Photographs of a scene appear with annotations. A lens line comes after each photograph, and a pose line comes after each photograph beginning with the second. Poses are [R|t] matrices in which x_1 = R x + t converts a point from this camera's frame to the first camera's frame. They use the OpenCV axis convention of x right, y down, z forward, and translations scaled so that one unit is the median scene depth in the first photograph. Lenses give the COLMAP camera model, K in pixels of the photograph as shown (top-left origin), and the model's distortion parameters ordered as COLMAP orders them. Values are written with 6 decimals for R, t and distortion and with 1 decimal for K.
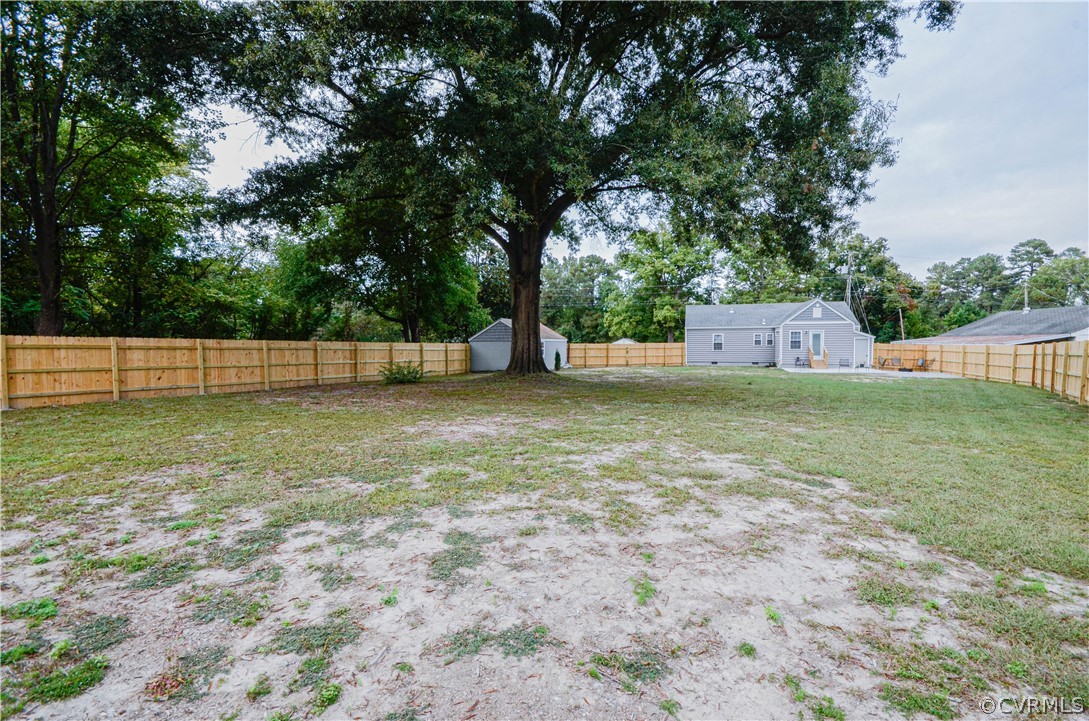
lens RADIAL K [[474.6, 0, 548.1], [0, 474.6, 354.7], [0, 0, 1]] dist [-0.004516, -0.002729]
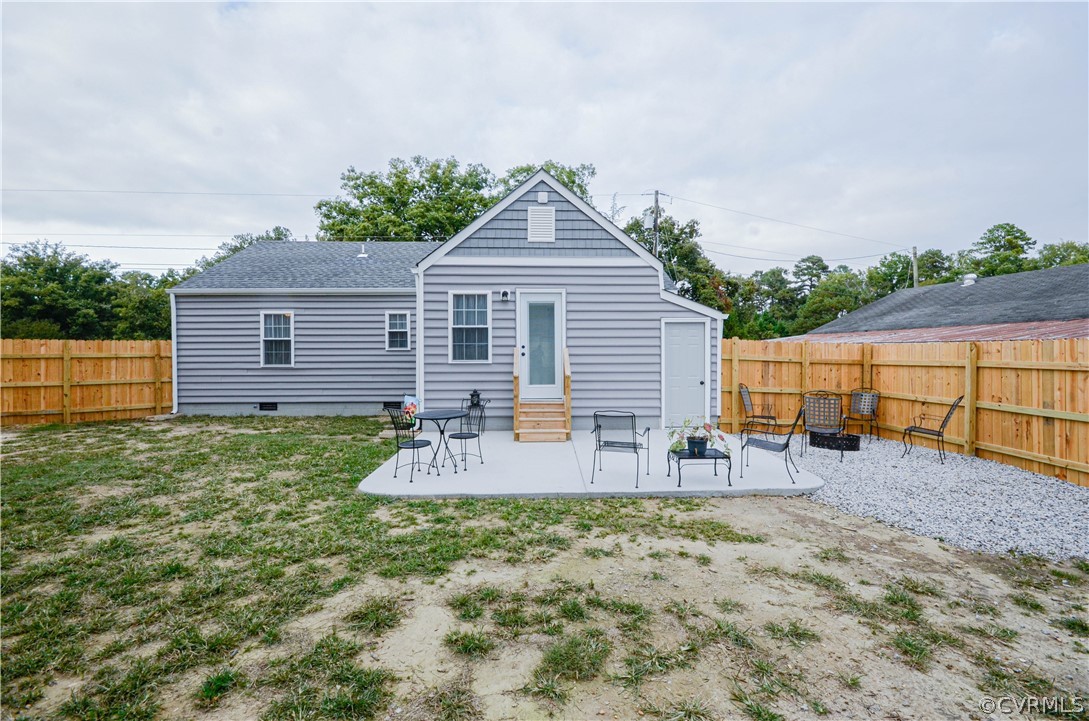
lens RADIAL K [[474.6, 0, 544.9], [0, 474.6, 360.6], [0, 0, 1]] dist [-0.004516, -0.002729]
pose [[0.947257, -0.002502, 0.320466, 0.220776], [0.006092, 0.999929, -0.010200, -0.004122], [-0.320418, 0.011615, 0.947205, 0.340497]]
